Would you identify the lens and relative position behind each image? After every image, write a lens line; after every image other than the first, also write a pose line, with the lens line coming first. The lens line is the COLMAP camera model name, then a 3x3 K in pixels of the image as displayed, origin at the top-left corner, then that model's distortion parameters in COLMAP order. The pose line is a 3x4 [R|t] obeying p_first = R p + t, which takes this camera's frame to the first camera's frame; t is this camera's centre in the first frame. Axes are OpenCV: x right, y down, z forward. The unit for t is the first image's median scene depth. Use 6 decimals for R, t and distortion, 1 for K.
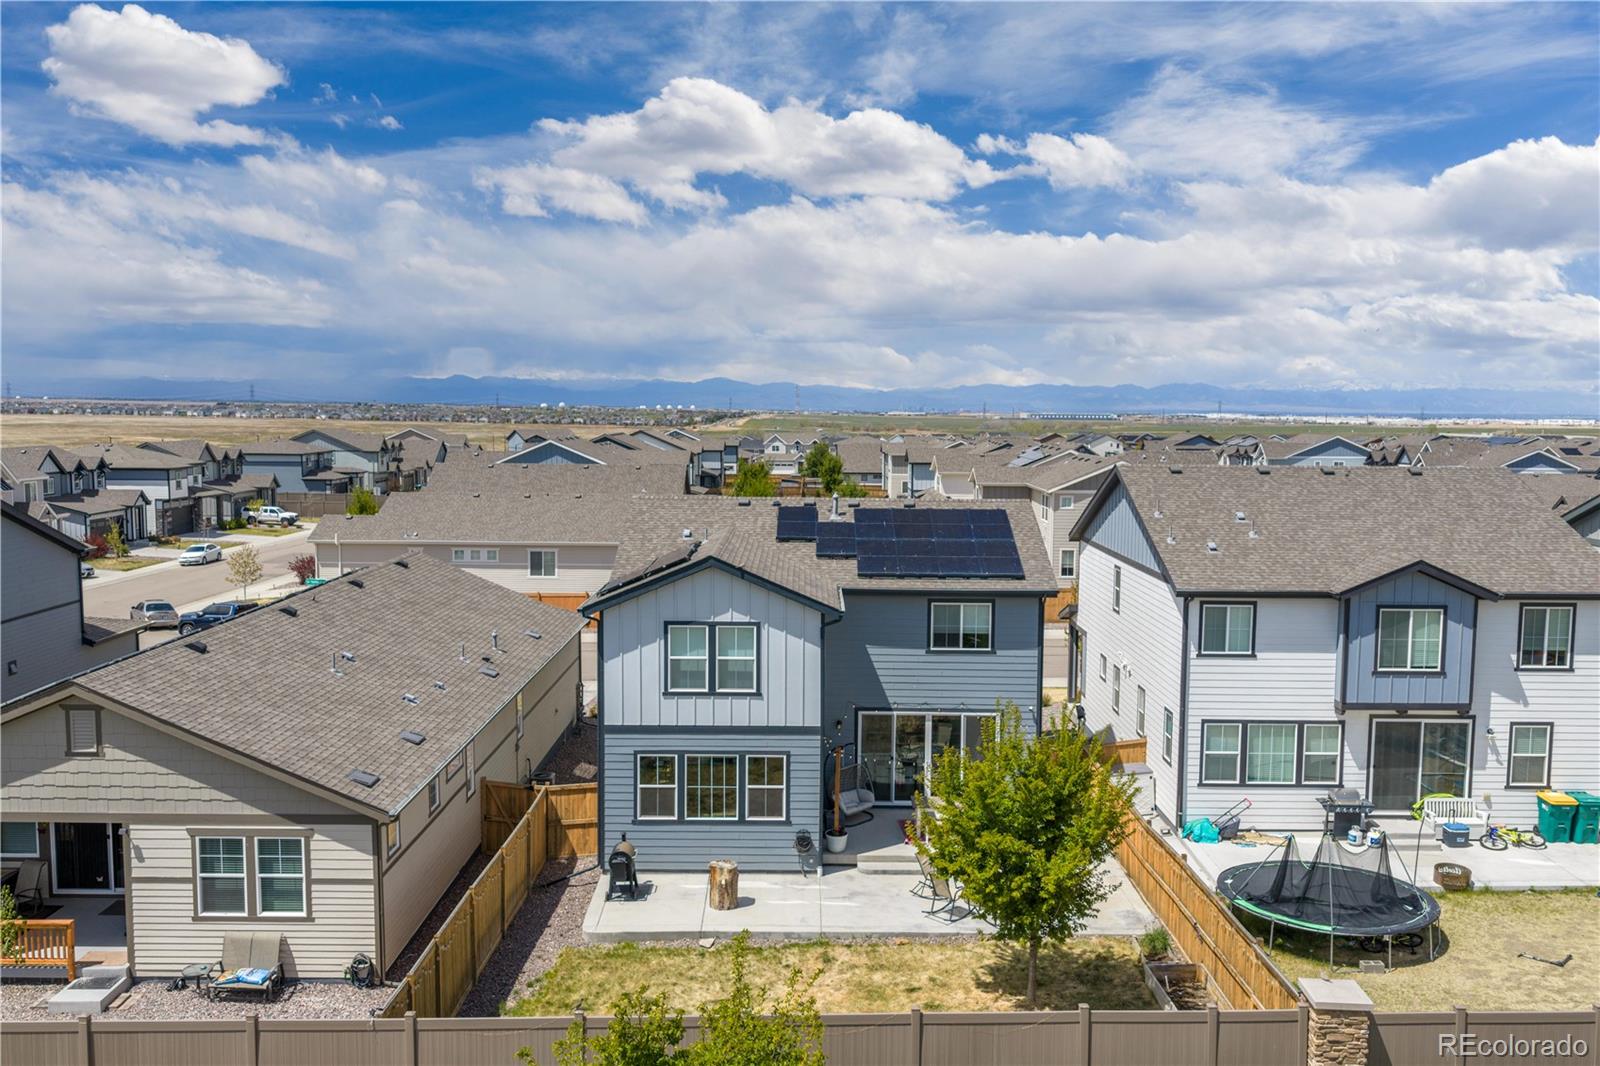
lens RADIAL K [[1329.2, 0, 799.5], [0, 1329.2, 531.1], [0, 0, 1]] dist [0.029803, -0.061528]
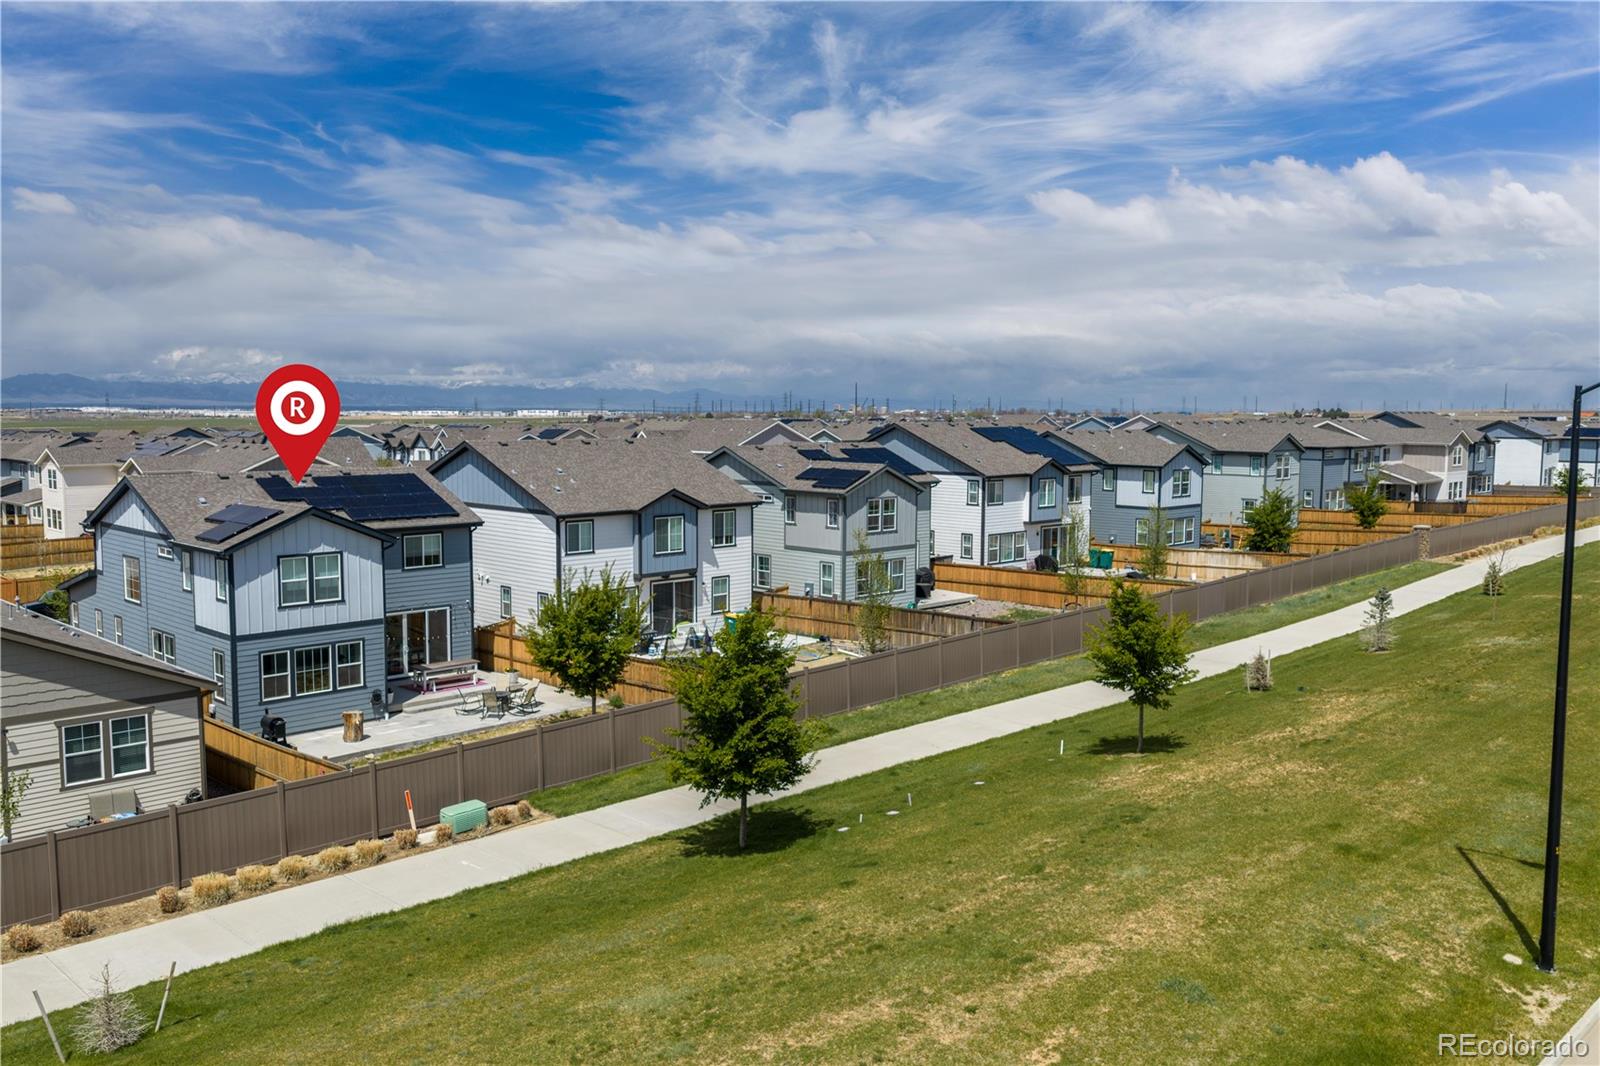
lens RADIAL K [[1329.2, 0, 812.2], [0, 1329.2, 536.1], [0, 0, 1]] dist [0.029803, -0.061528]
pose [[0.698991, -0.075072, 0.711179, -0.650177], [0.068525, 0.996930, 0.037885, 0.029840], [-0.711840, 0.022252, 0.701989, -0.358372]]
